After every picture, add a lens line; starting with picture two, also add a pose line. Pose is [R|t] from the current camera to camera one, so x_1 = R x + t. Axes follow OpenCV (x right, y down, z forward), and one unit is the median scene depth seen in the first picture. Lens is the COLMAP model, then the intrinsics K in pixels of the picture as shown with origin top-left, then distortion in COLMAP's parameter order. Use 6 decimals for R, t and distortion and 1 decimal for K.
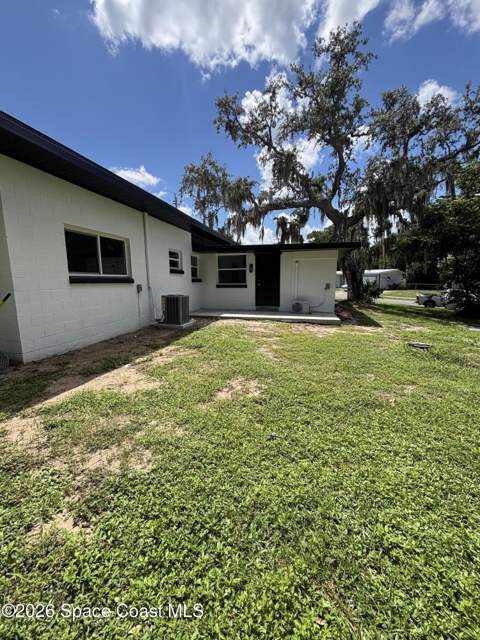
lens RADIAL K [[254.6, 0, 240.0], [0, 254.6, 320.0], [0, 0, 1]] dist [0.000331, -0.000121]
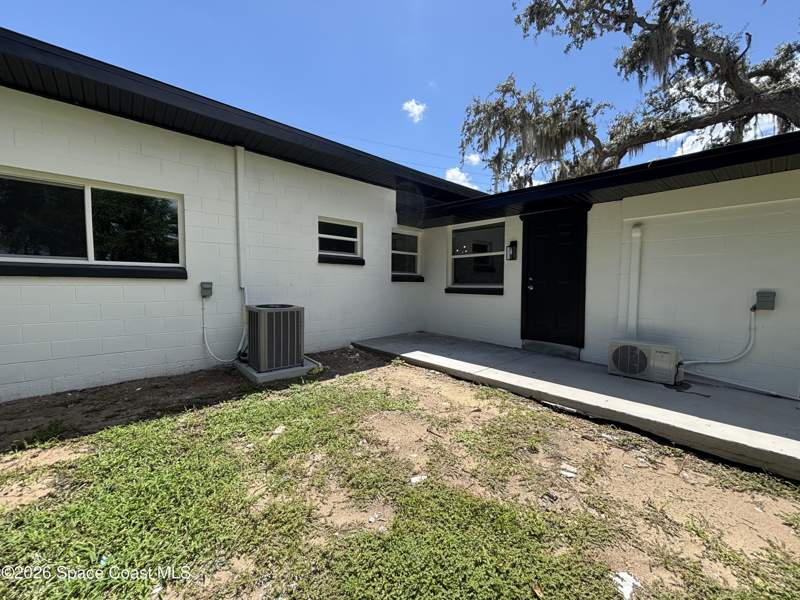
lens RADIAL K [[322.0, 0, 400.0], [0, 322.0, 300.0], [0, 0, 1]] dist [-0.001361, -0.000254]
pose [[0.829817, 0.038287, -0.556721, 0.212494], [-0.094923, 0.992789, -0.073212, -0.068992], [0.549903, 0.113598, 0.827467, 0.504770]]
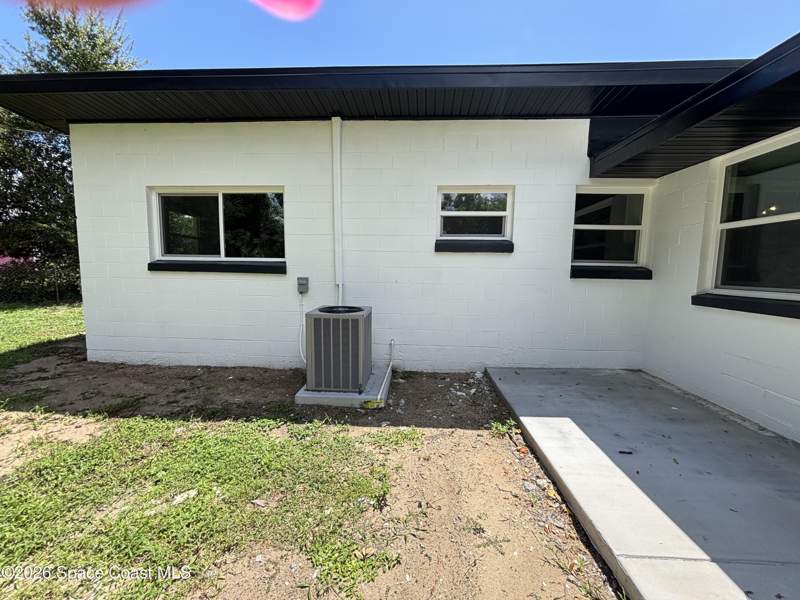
lens RADIAL K [[322.0, 0, 400.0], [0, 322.0, 300.0], [0, 0, 1]] dist [-0.001361, -0.000254]
pose [[0.182809, 0.095682, -0.978481, 0.172628], [-0.164339, 0.984224, 0.065540, -0.123215], [0.969316, 0.148822, 0.195649, 0.787127]]
